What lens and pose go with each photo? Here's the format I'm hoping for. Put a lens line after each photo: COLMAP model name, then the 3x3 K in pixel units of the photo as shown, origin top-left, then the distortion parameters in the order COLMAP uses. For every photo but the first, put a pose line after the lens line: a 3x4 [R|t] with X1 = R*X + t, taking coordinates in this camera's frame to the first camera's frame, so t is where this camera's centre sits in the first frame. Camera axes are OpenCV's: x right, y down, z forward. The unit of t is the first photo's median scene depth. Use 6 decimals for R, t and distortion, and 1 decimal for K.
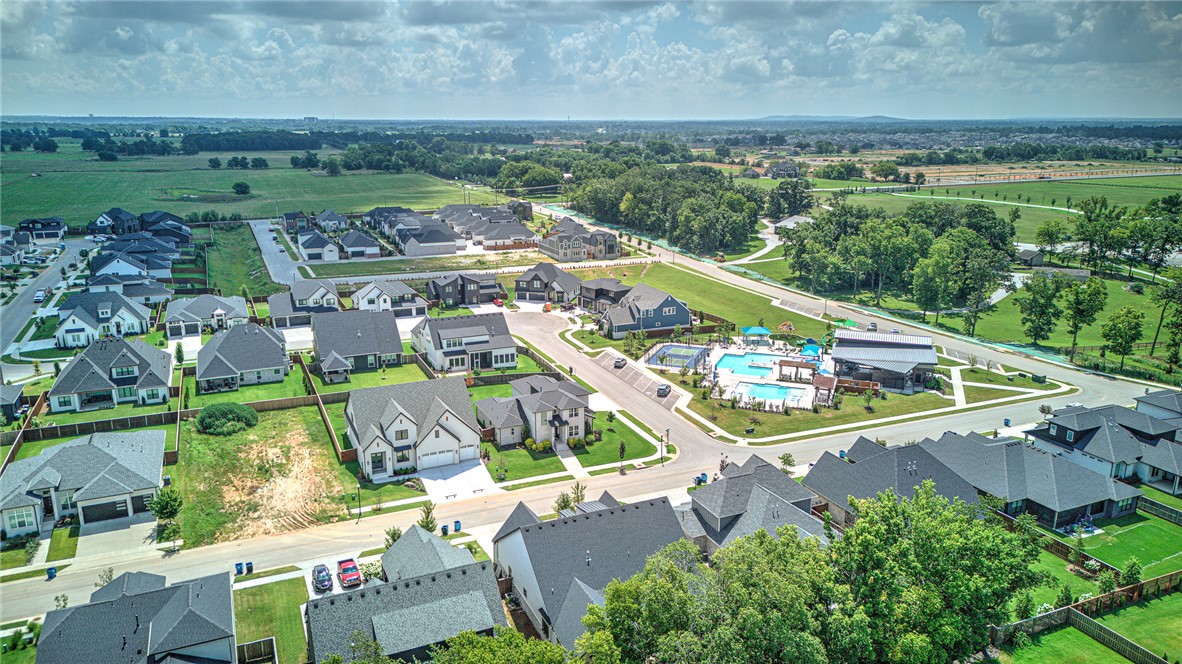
lens RADIAL K [[820.9, 0, 591.9], [0, 820.9, 348.5], [0, 0, 1]] dist [0.072037, -0.072177]
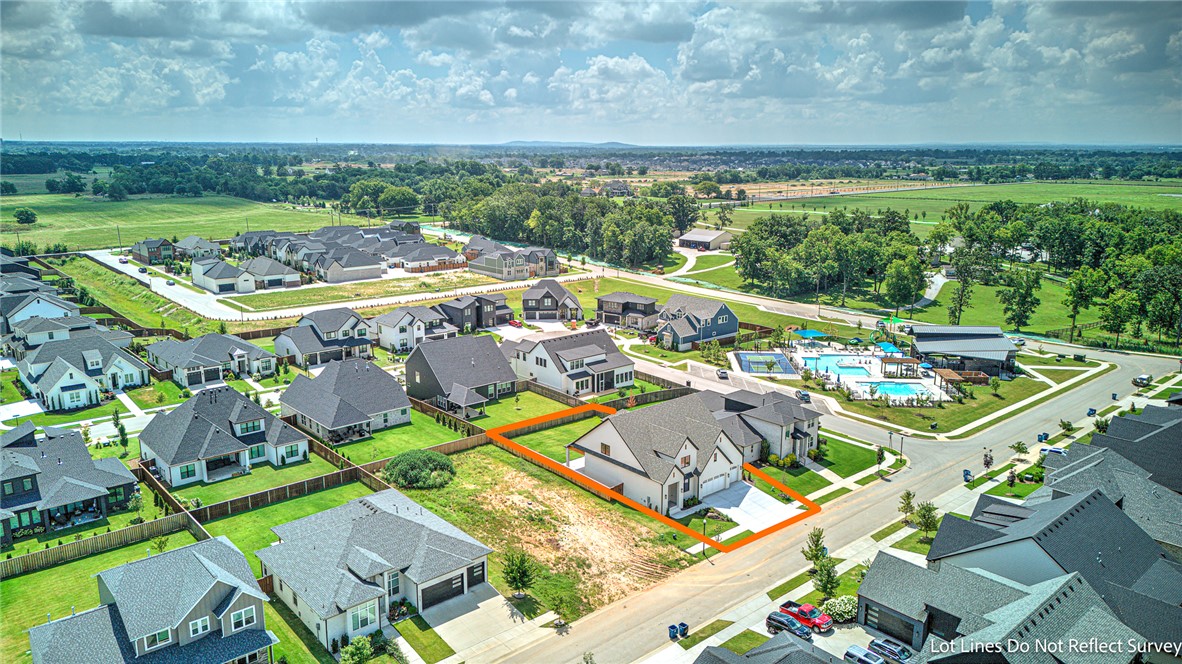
lens RADIAL K [[820.9, 0, 591.9], [0, 820.9, 348.5], [0, 0, 1]] dist [0.072037, -0.072177]
pose [[0.955287, -0.068705, 0.287587, -0.353188], [0.076619, 0.996927, -0.016340, -0.007125], [-0.285580, 0.037644, 0.957615, 0.102223]]
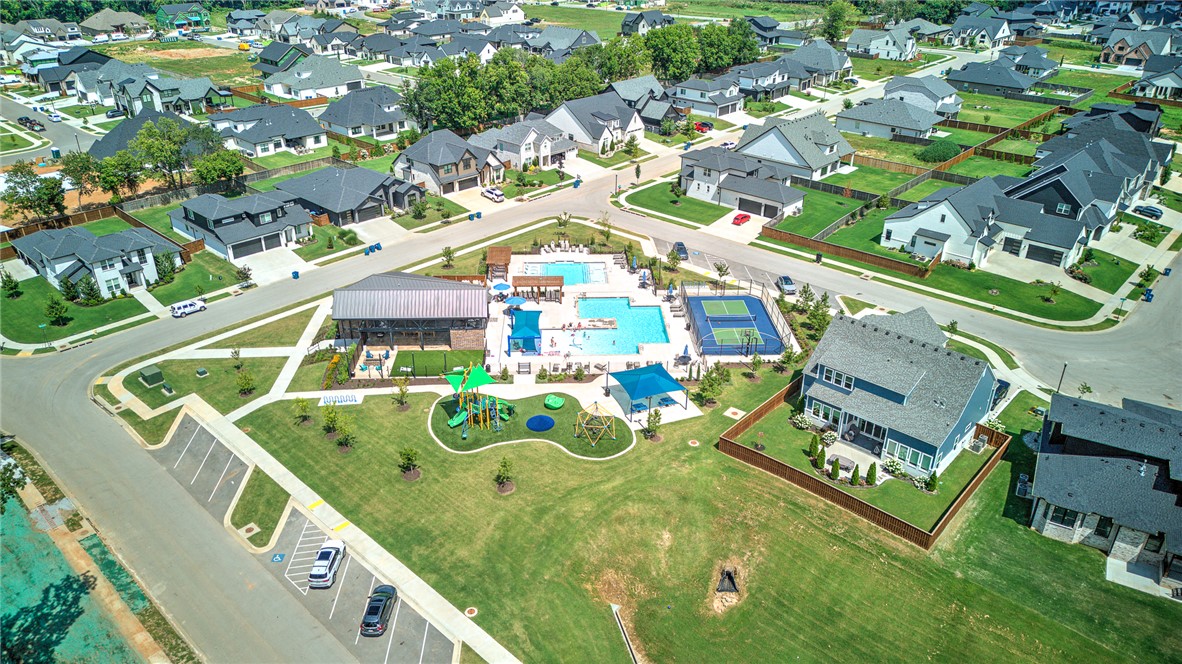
lens RADIAL K [[820.9, 0, 591.9], [0, 820.9, 348.5], [0, 0, 1]] dist [0.072037, -0.072177]
pose [[-0.921878, 0.177453, -0.344458, 0.390787], [-0.111407, 0.730047, 0.674255, -0.354345], [0.371119, 0.659956, -0.653245, 1.289867]]
